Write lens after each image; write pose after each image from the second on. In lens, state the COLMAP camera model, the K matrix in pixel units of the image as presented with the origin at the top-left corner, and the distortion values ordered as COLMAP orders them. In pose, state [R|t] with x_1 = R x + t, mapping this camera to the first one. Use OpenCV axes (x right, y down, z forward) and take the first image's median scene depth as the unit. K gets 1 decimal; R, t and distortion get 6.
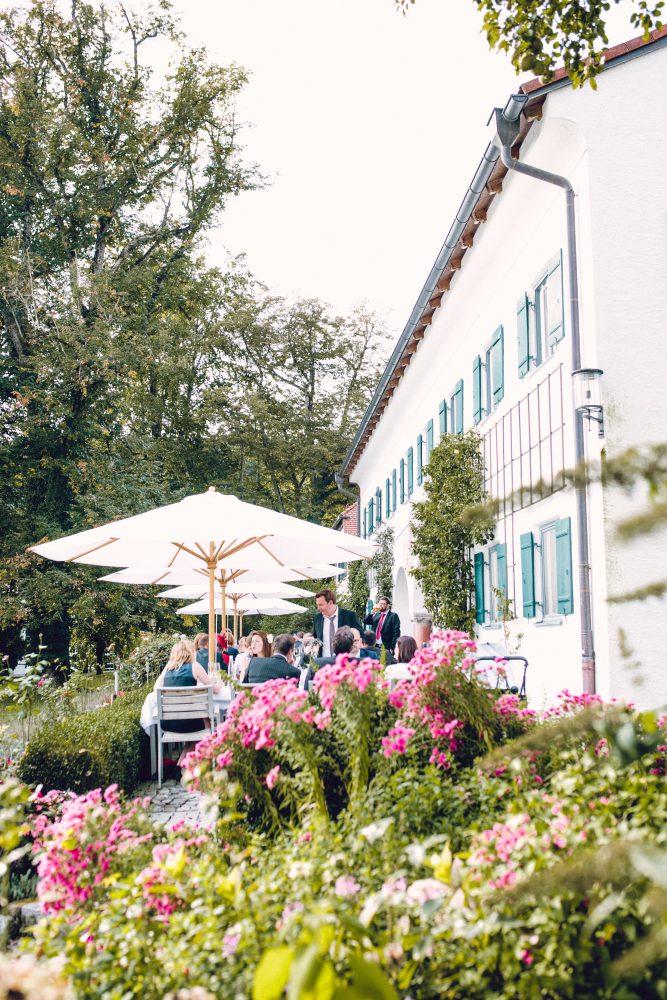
lens RADIAL K [[979.7, 0, 333.5], [0, 979.7, 500.0], [0, 0, 1]] dist [0.002721, 0.007815]
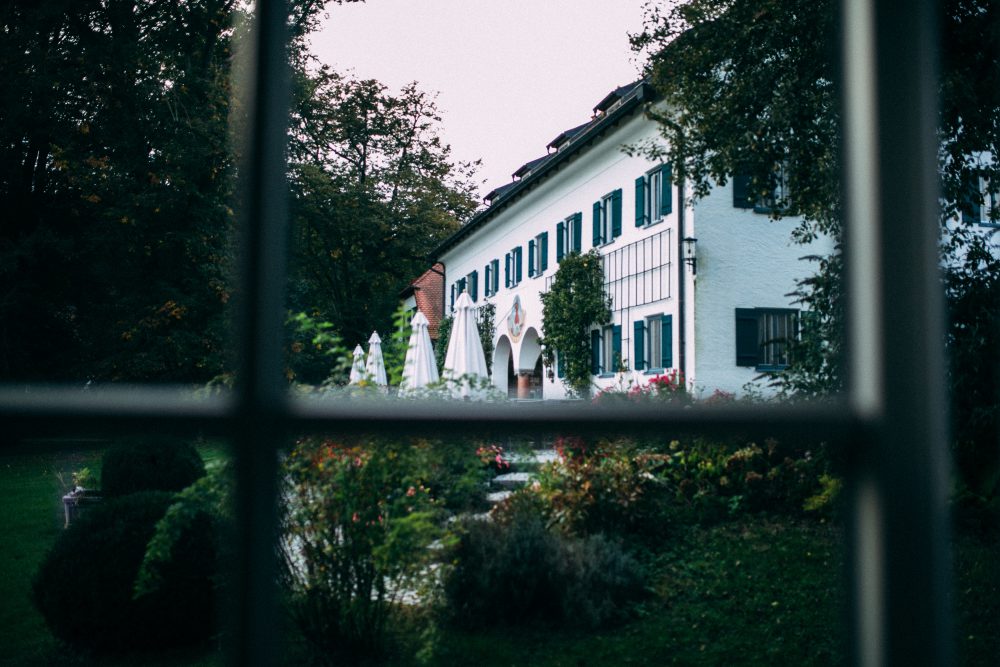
lens RADIAL K [[979.7, 0, 500.0], [0, 979.7, 333.5], [0, 0, 1]] dist [0.002721, 0.007815]
pose [[0.986264, 0.017500, 0.164249, -0.259076], [-0.029699, 0.996954, 0.072111, -0.048395], [-0.162487, -0.075998, 0.983780, -0.515629]]
